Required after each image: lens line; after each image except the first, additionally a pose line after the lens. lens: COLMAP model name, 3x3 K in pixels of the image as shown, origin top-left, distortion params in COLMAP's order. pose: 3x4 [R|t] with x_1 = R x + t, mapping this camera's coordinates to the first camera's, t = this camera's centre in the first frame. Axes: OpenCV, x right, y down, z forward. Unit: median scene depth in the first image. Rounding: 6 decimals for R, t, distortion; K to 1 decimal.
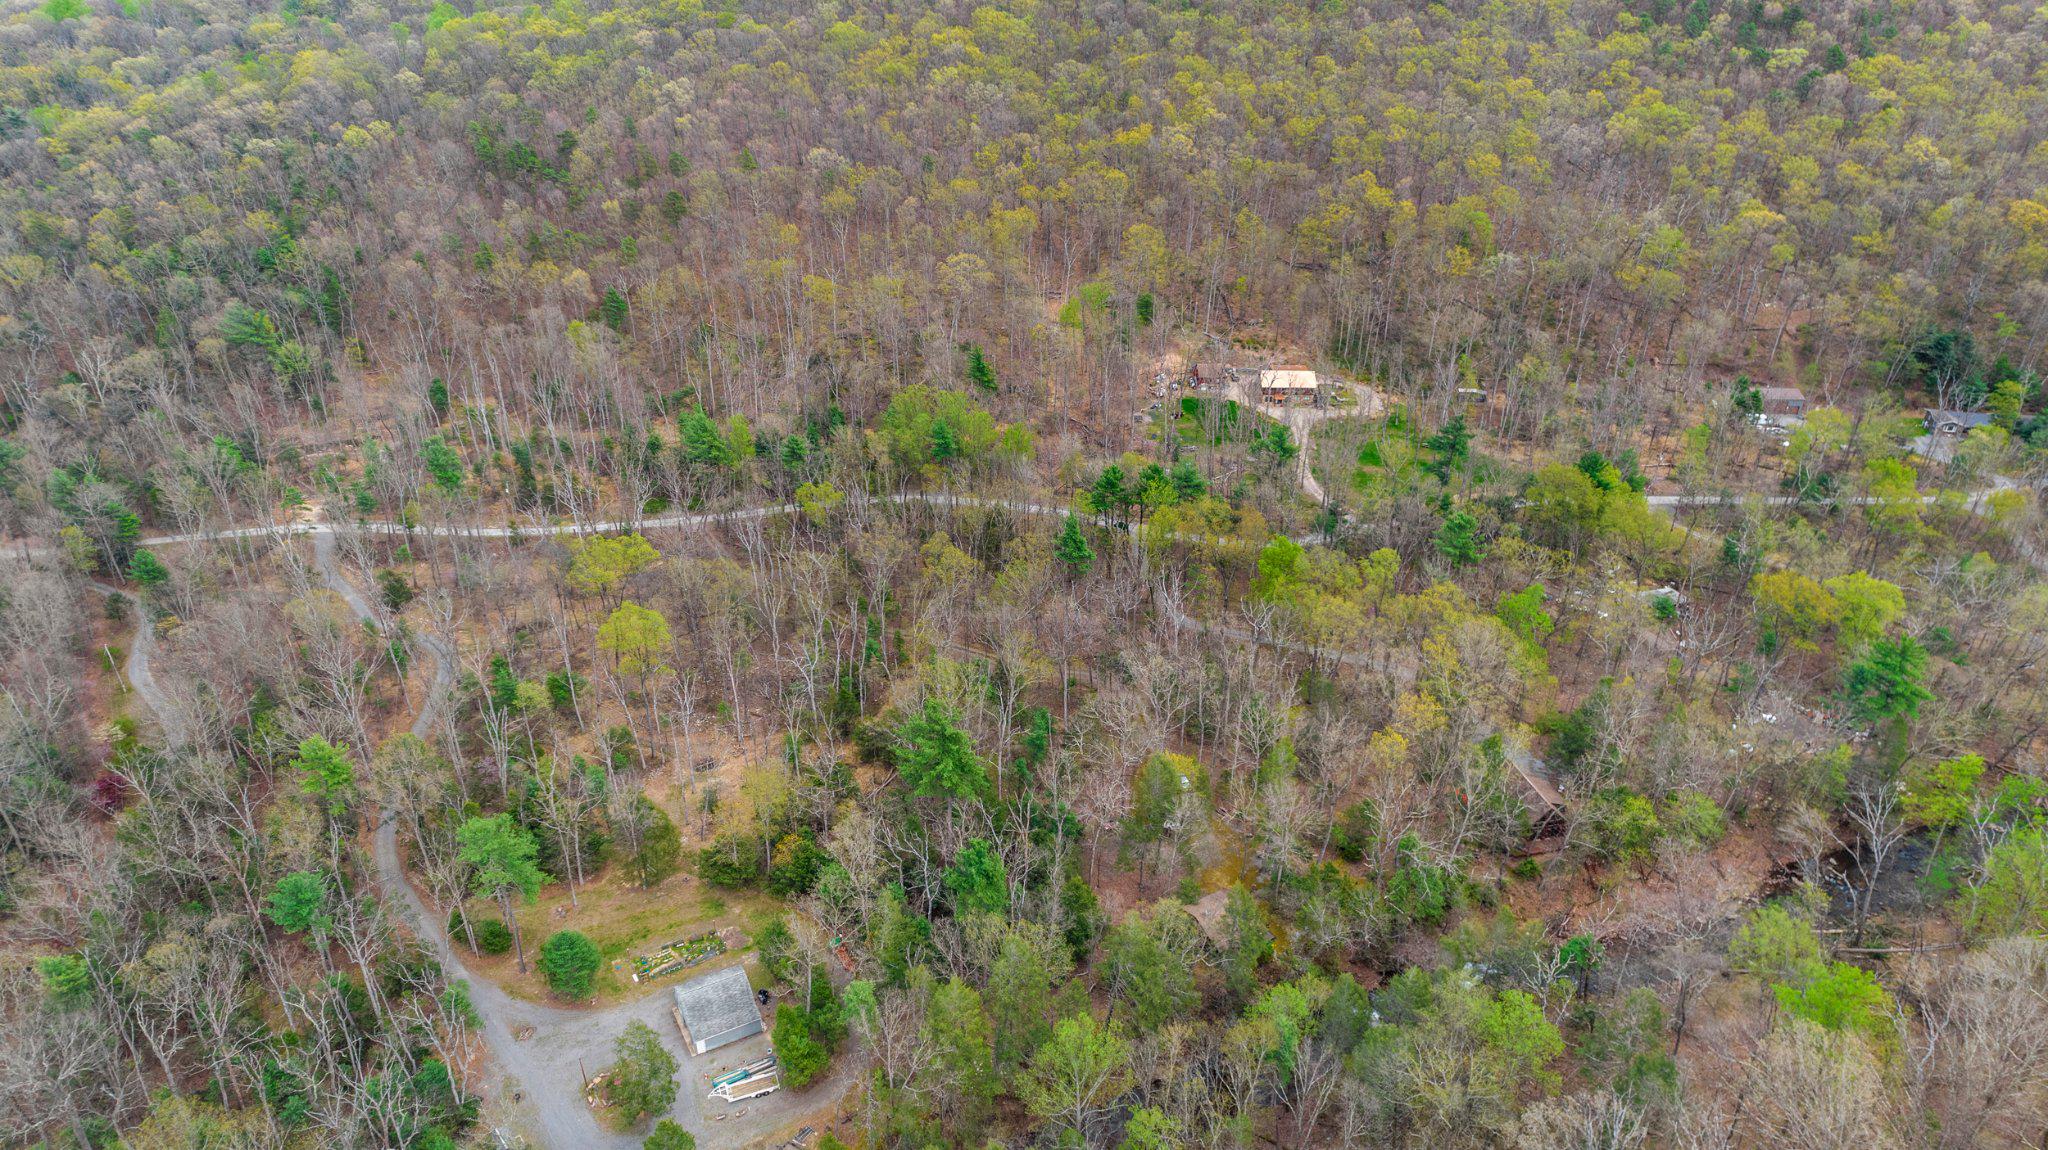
lens RADIAL K [[1422.4, 0, 1018.7], [0, 1422.4, 576.5], [0, 0, 1]] dist [0.003277, 0.017434]
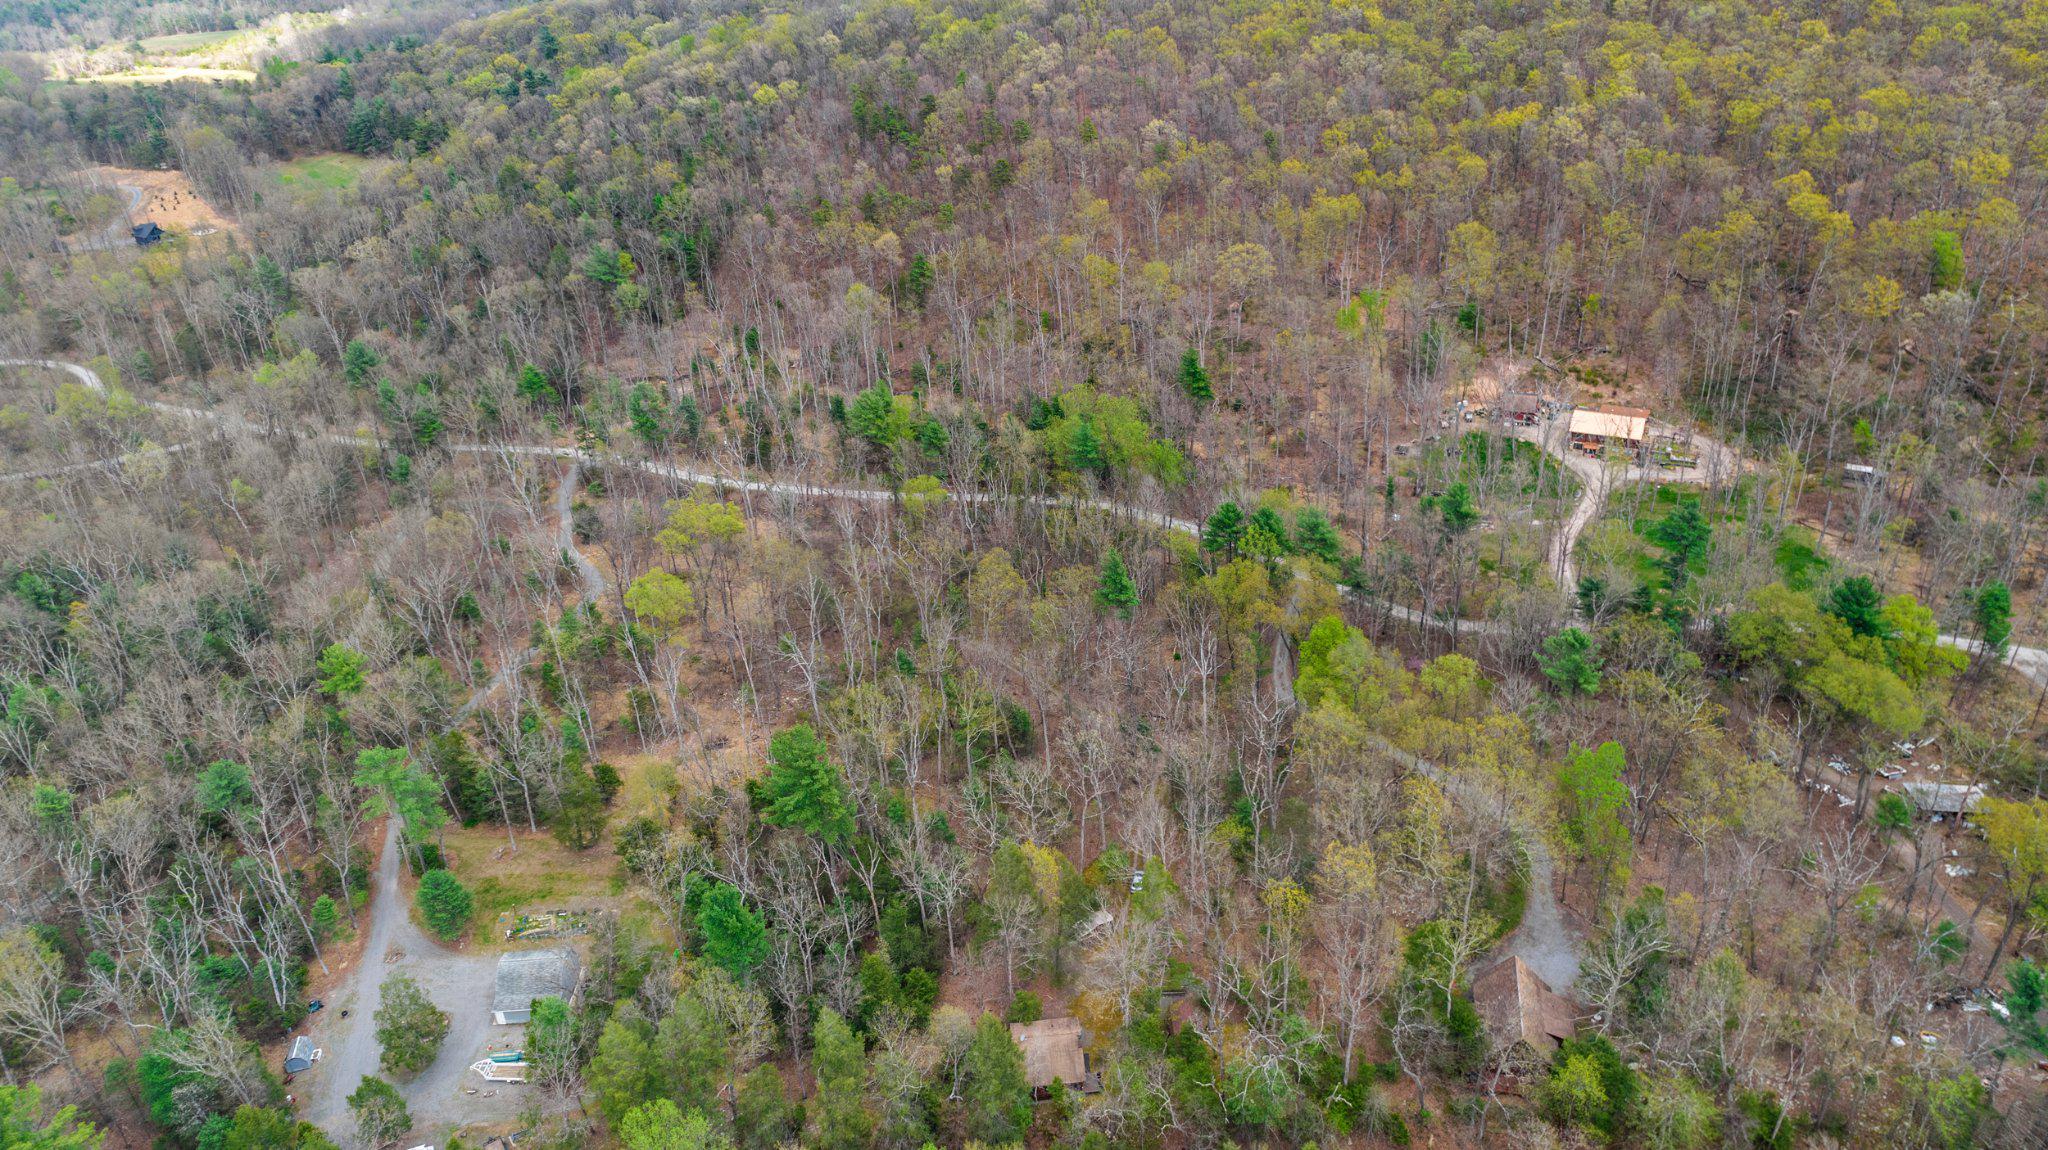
lens RADIAL K [[1422.4, 0, 1021.0], [0, 1422.4, 577.3], [0, 0, 1]] dist [0.003277, 0.017434]
pose [[0.892388, 0.168189, -0.418756, 0.233827], [-0.154852, 0.985736, 0.065914, -0.051661], [0.423869, 0.006024, 0.905703, 0.111551]]
